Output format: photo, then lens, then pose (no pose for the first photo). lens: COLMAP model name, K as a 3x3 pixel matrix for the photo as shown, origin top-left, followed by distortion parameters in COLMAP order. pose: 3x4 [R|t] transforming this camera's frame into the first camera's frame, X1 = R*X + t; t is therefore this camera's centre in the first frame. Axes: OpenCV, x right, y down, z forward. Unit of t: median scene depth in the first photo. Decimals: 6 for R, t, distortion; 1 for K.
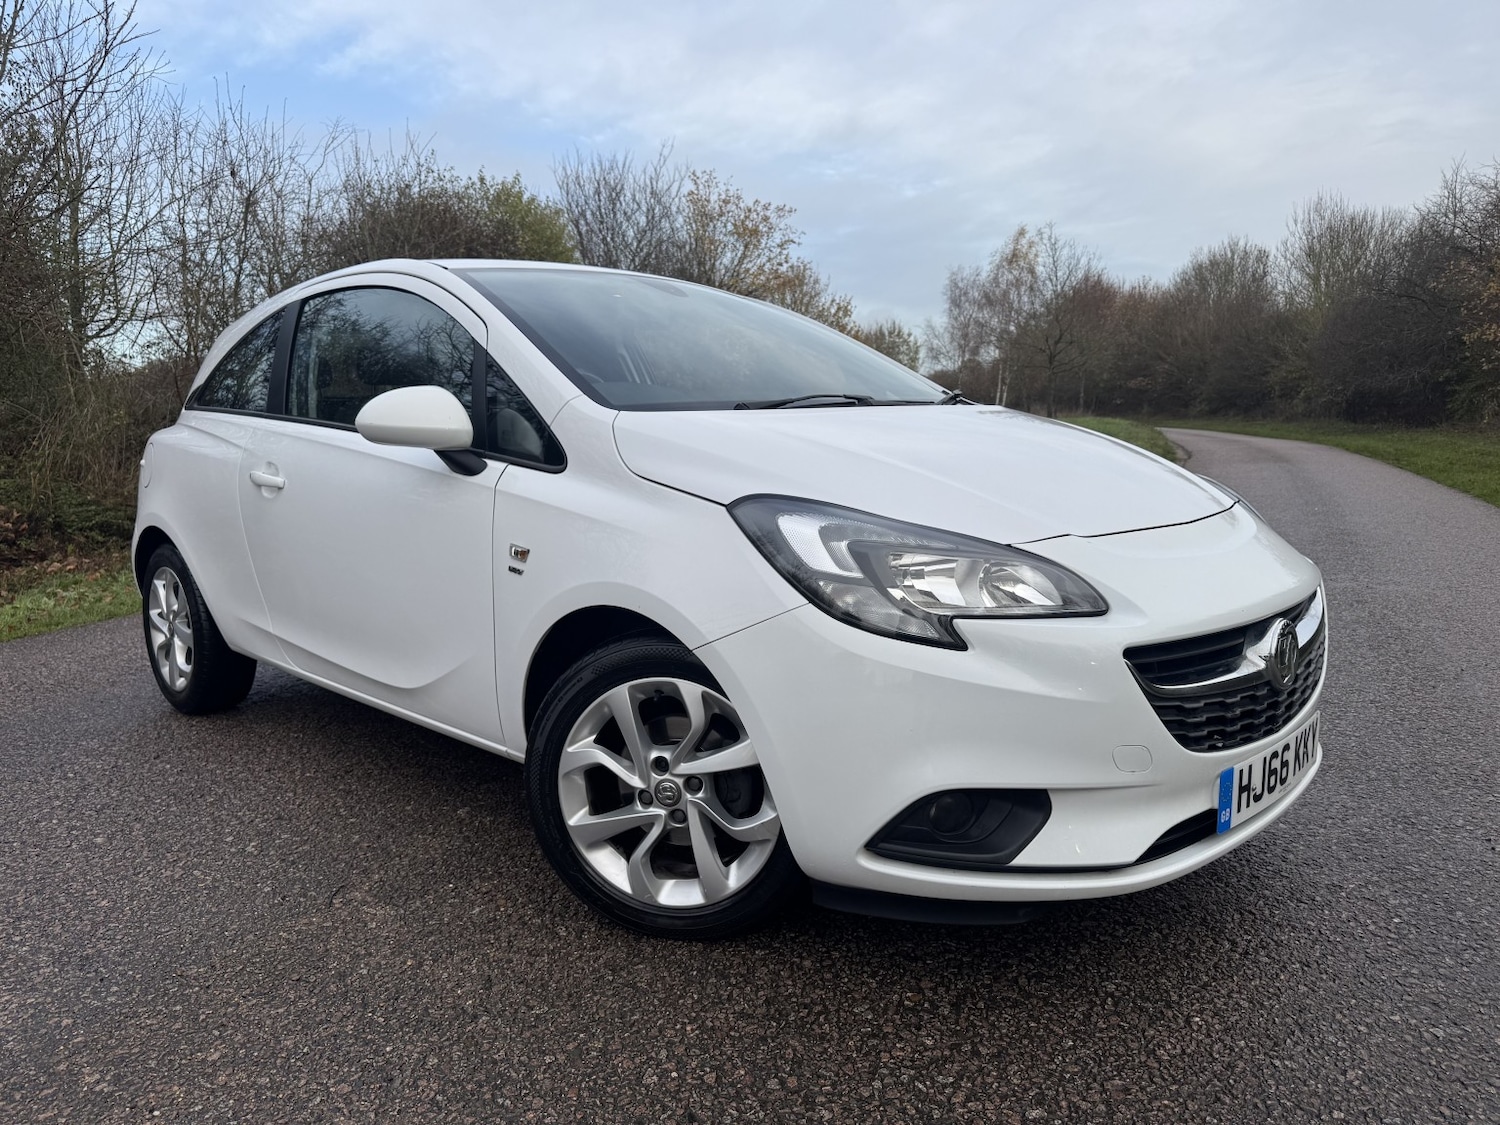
lens RADIAL K [[1061.4, 0, 738.1], [0, 1061.4, 562.3], [0, 0, 1]] dist [0.030608, -0.041818]
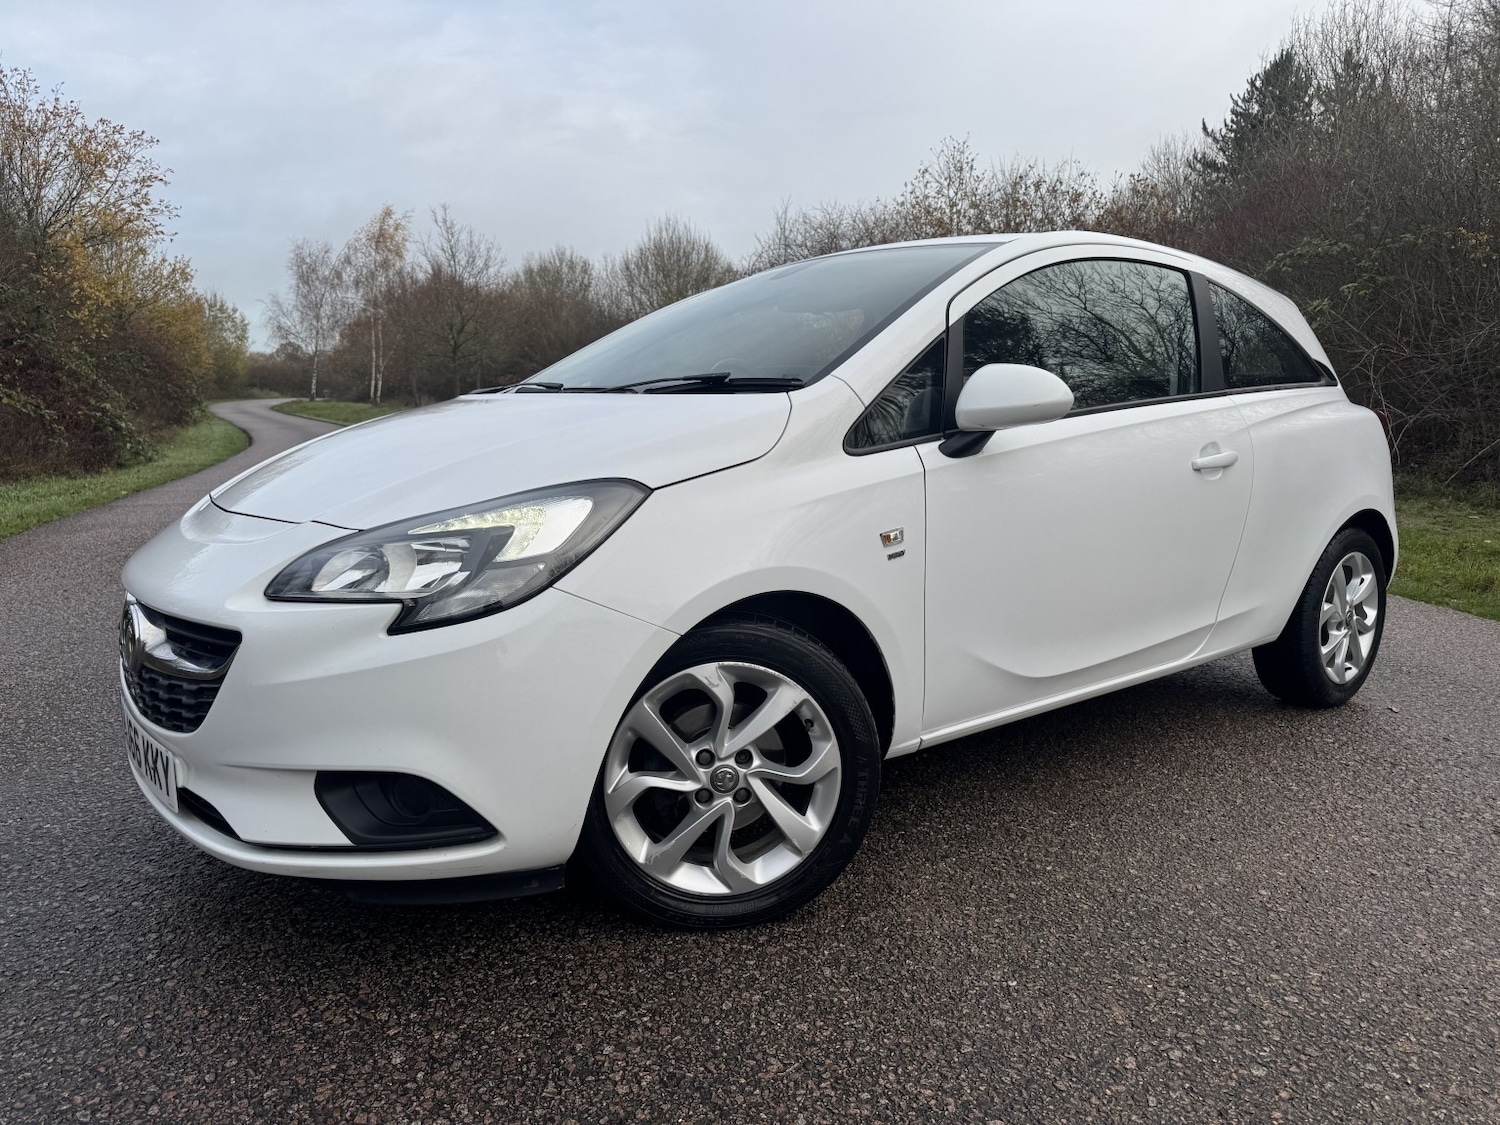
lens RADIAL K [[1064.2, 0, 747.0], [0, 1064.2, 560.8], [0, 0, 1]] dist [0.016441, -0.020062]
pose [[0.815480, -0.050193, 0.576605, -0.067392], [0.046737, 0.998690, 0.020836, -0.010568], [-0.576895, 0.009957, 0.816758, 0.092296]]
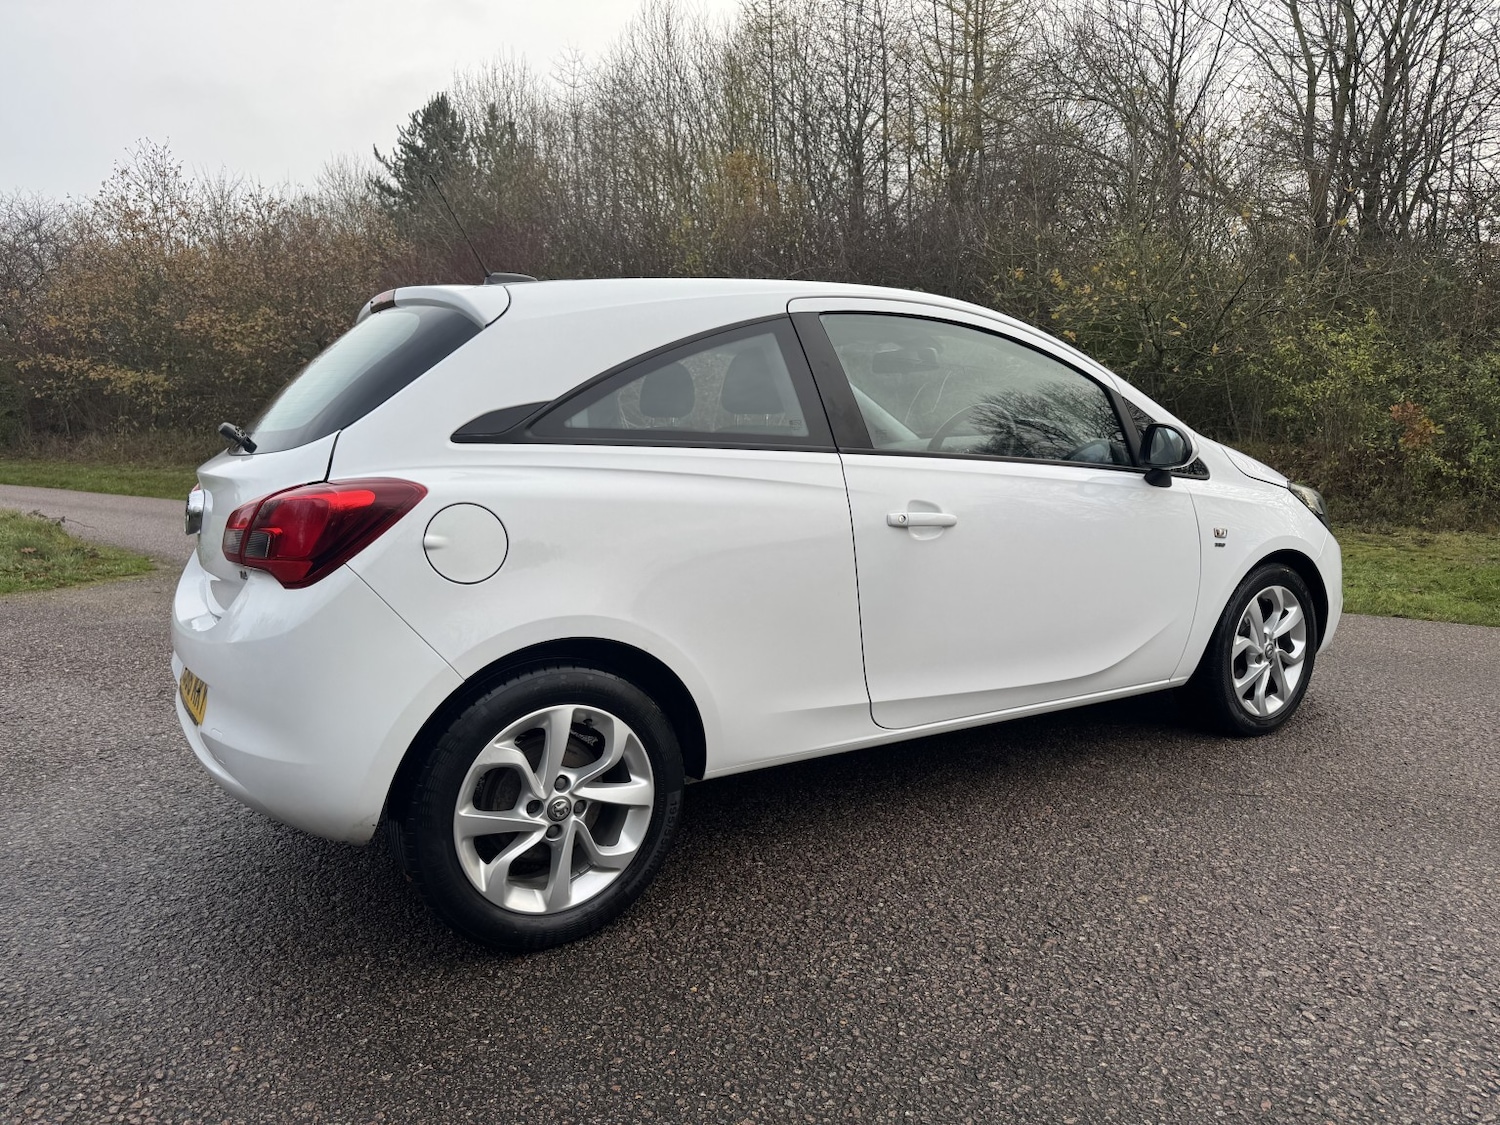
lens RADIAL K [[1061.5, 0, 760.0], [0, 1061.5, 565.3], [0, 0, 1]] dist [0.028297, -0.033358]
pose [[0.213633, -0.115612, 0.970049, -0.151004], [0.137350, 0.986664, 0.087343, -0.015279], [-0.967211, 0.114576, 0.226663, 0.104972]]
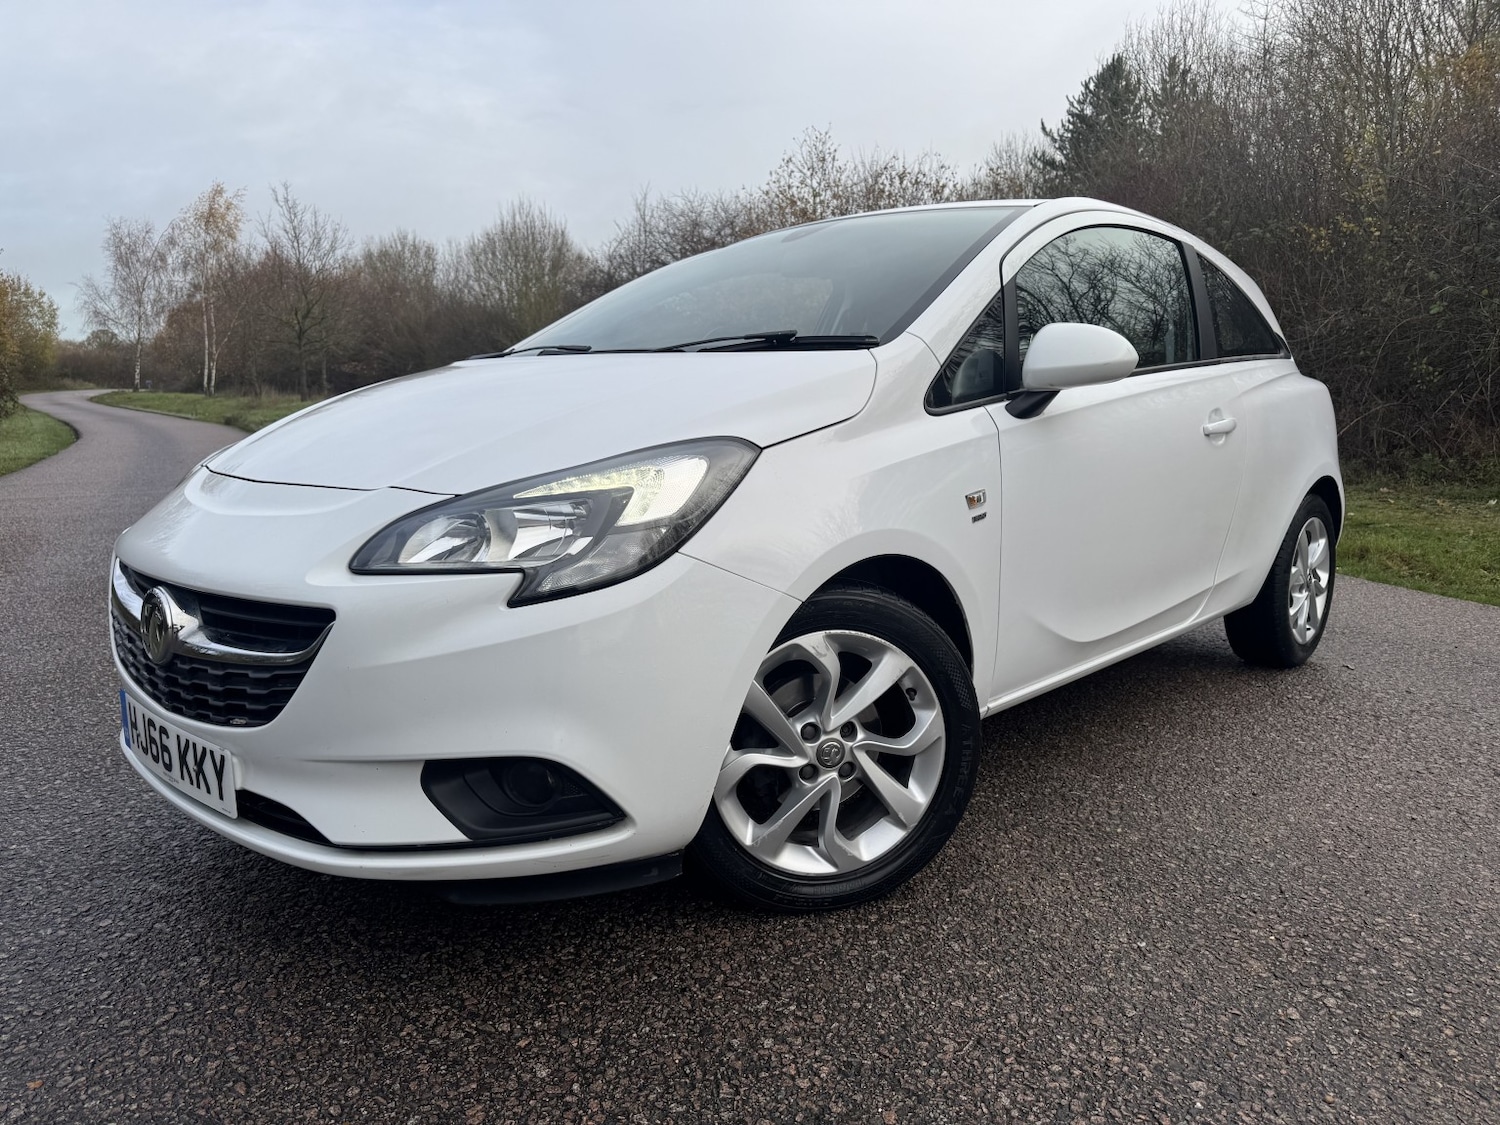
lens RADIAL K [[1066.5, 0, 740.8], [0, 1066.5, 560.4], [0, 0, 1]] dist [0.014093, -0.017978]
pose [[0.732658, -0.071867, 0.676792, -0.077879], [0.064882, 0.997256, 0.035658, -0.009602], [-0.677498, 0.017786, 0.735310, 0.105453]]
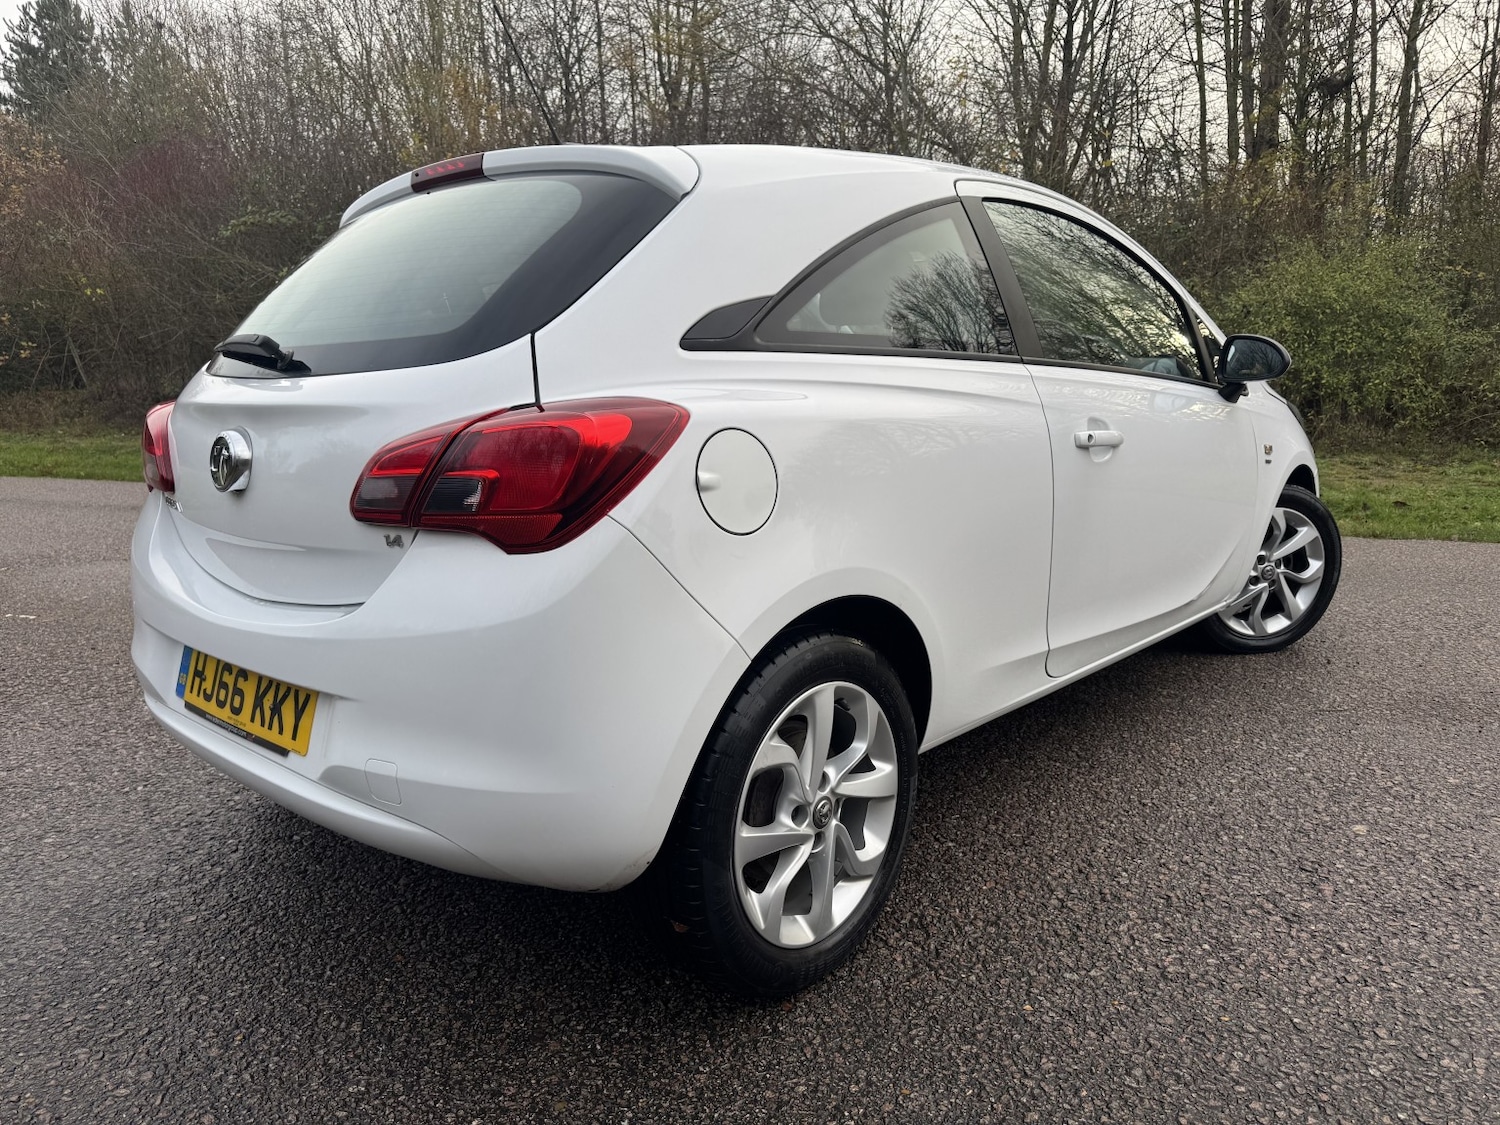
lens RADIAL K [[1069.9, 0, 750.0], [0, 1069.9, 562.5], [0, 0, 1]] dist [0.003003, -0.003469]
pose [[-0.056350, -0.166124, 0.984493, -0.138462], [0.155574, 0.972555, 0.173014, -0.018840], [-0.986216, 0.162911, -0.028959, 0.145692]]
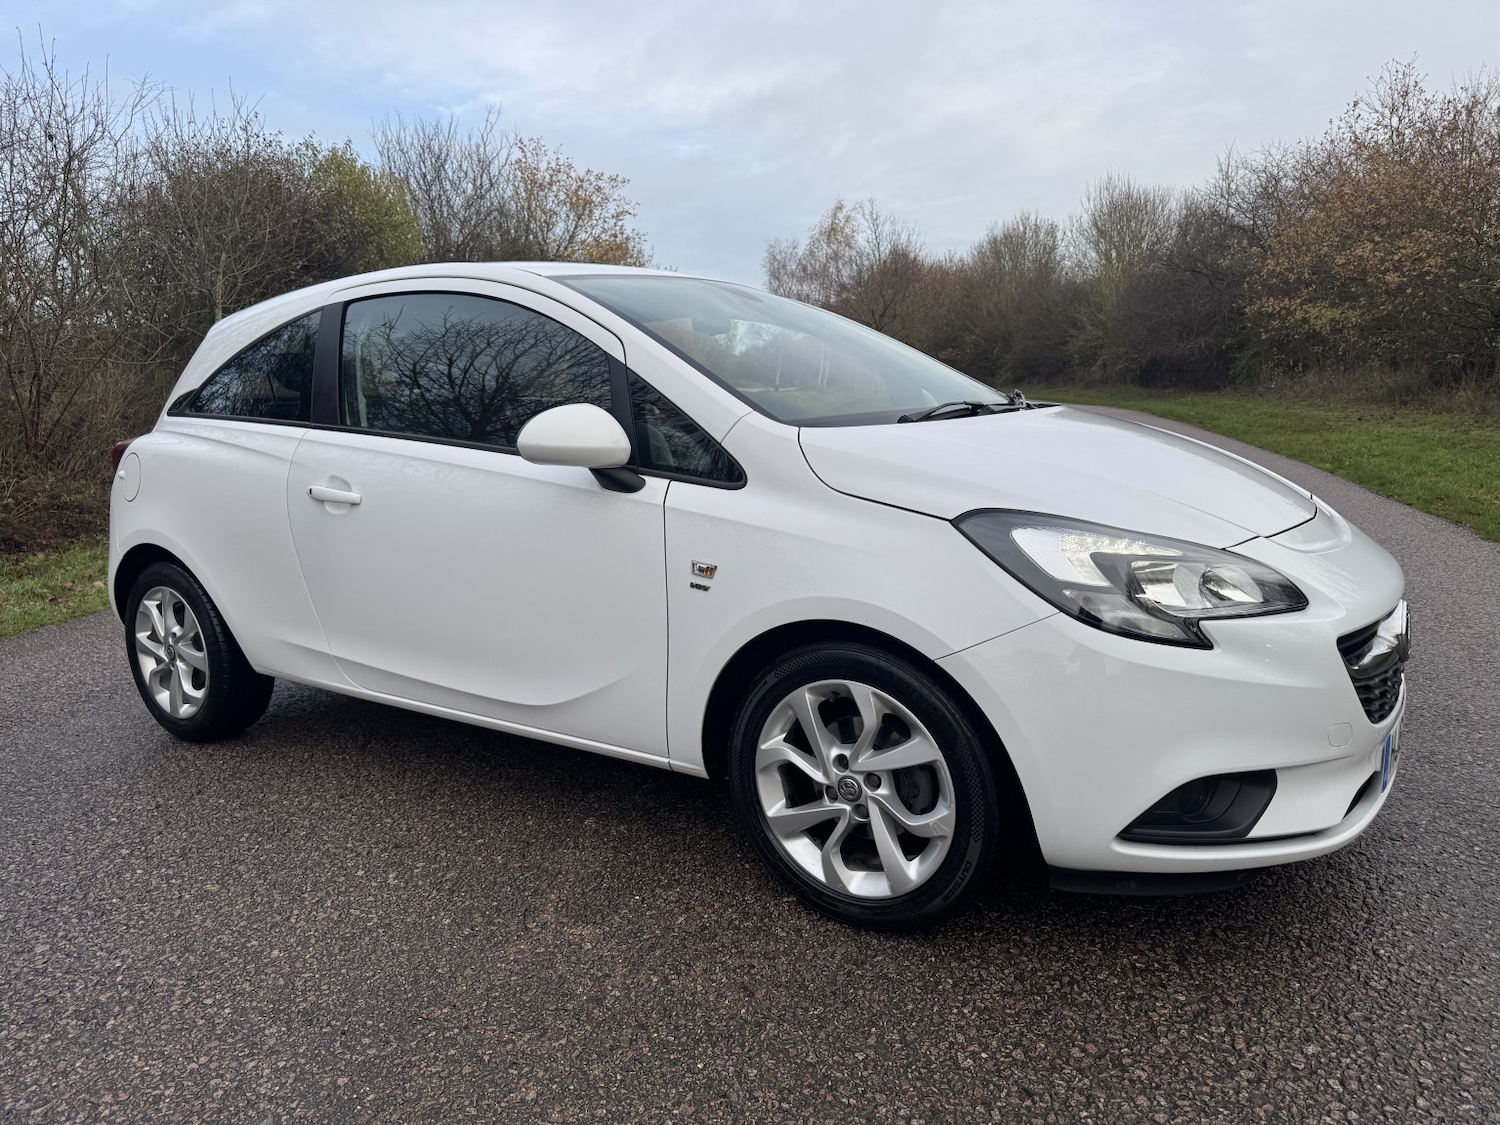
lens RADIAL K [[1064.2, 0, 747.0], [0, 1064.2, 560.8], [0, 0, 1]] dist [0.016441, -0.020062]
pose [[0.983629, -0.044095, 0.174727, -0.027843], [0.039621, 0.998794, 0.029011, -0.003475], [-0.175795, -0.021613, 0.984189, -0.000264]]
